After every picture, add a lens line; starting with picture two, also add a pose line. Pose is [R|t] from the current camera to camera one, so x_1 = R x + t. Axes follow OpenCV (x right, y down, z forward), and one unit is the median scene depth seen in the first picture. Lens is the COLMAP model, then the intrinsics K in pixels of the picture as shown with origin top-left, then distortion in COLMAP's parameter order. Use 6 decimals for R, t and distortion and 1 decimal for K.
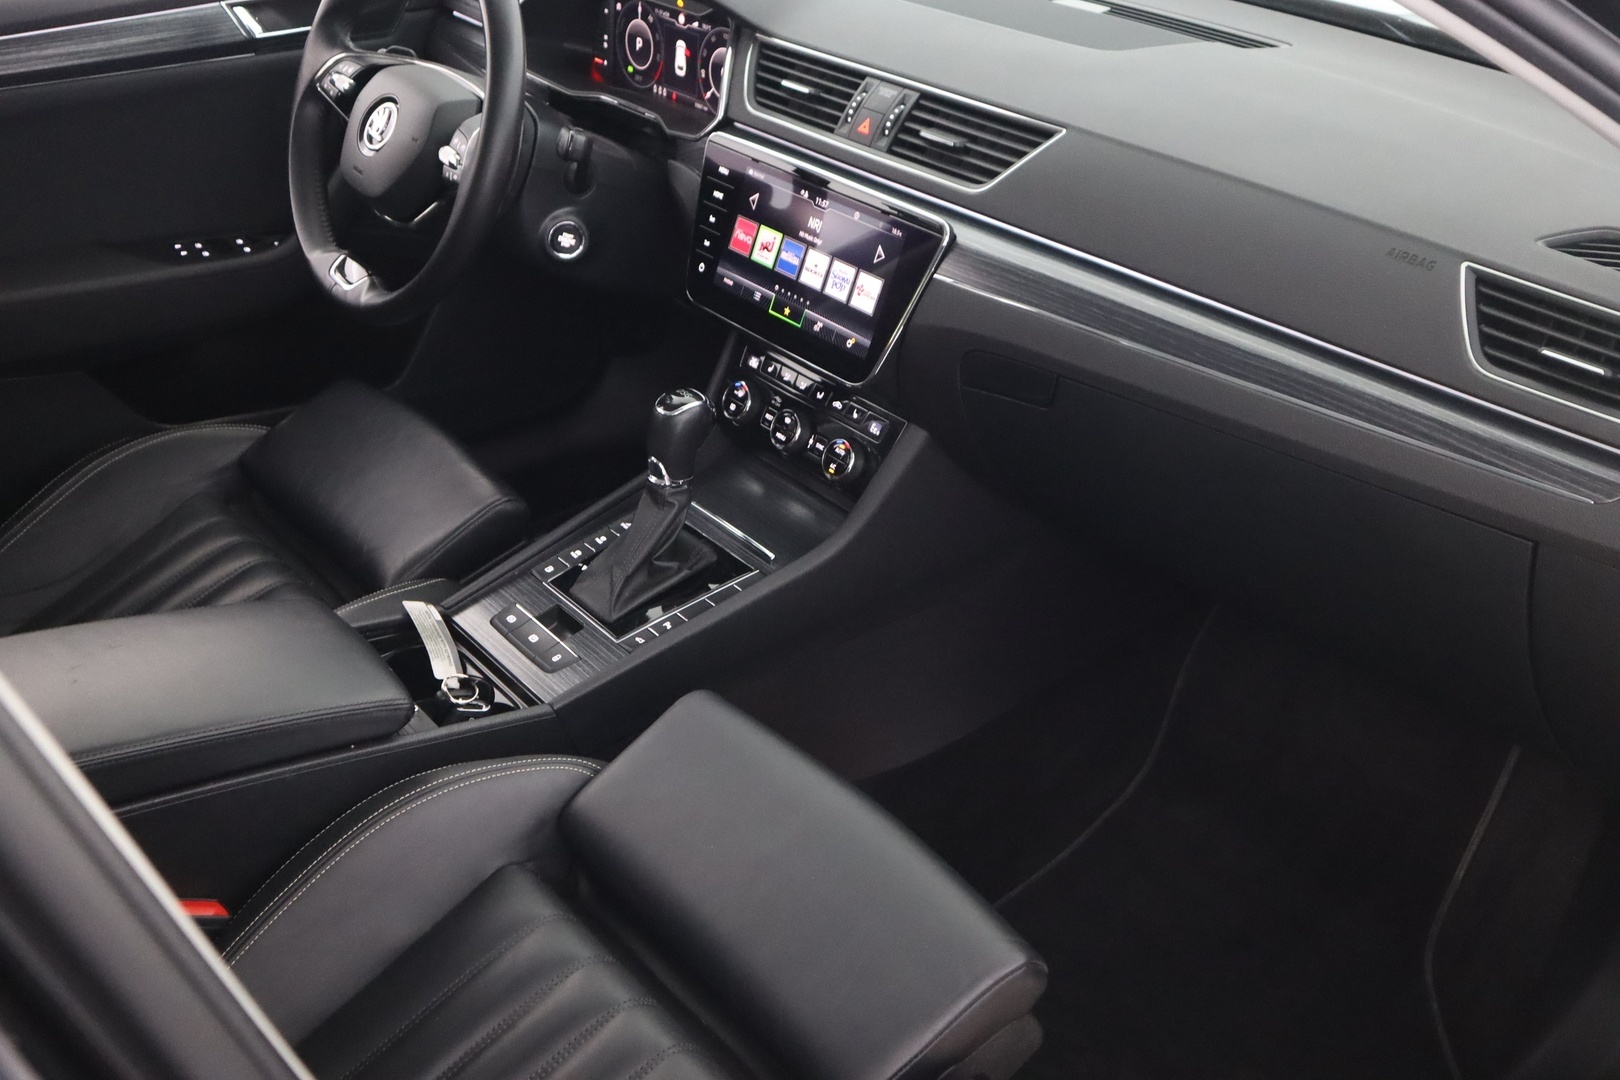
lens RADIAL K [[1660.4, 0, 810.0], [0, 1660.4, 540.0], [0, 0, 1]] dist [0.004721, 0.162184]
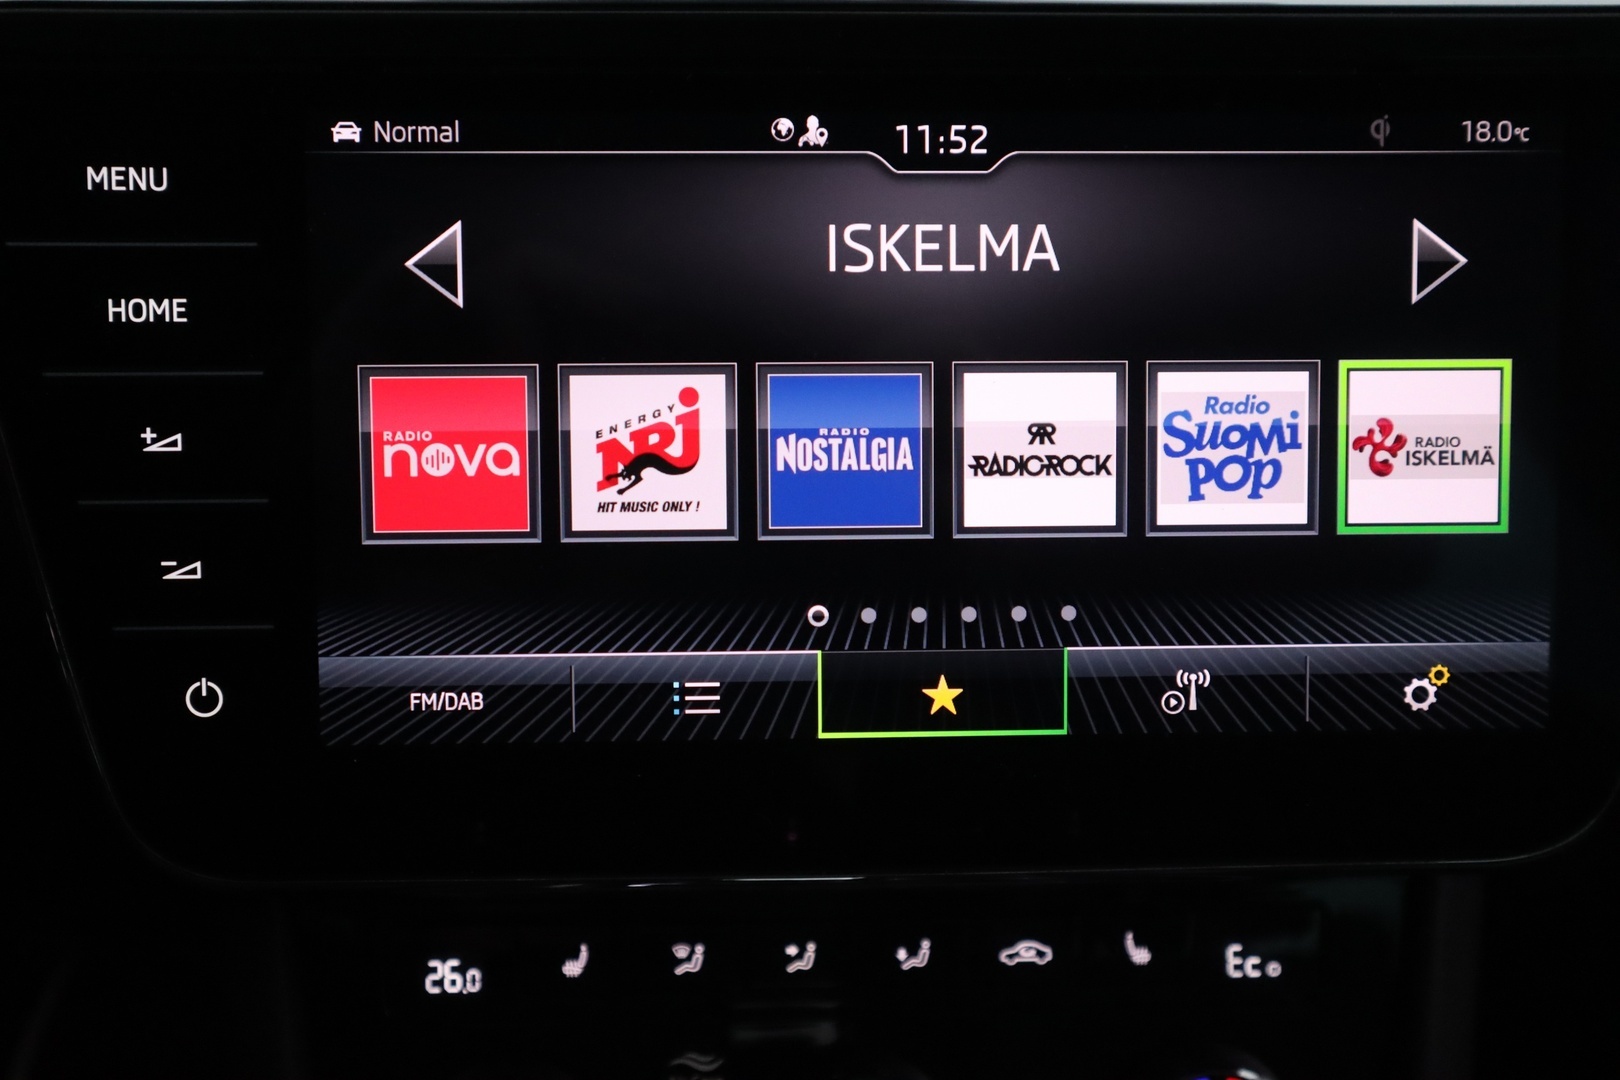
lens RADIAL K [[1660.4, 0, 810.0], [0, 1660.4, 540.0], [0, 0, 1]] dist [0.004721, 0.162184]
pose [[0.579133, -0.364177, 0.729370, -0.163995], [0.399607, 0.906633, 0.135390, -0.187815], [-0.710577, 0.213052, 0.670589, 0.863504]]
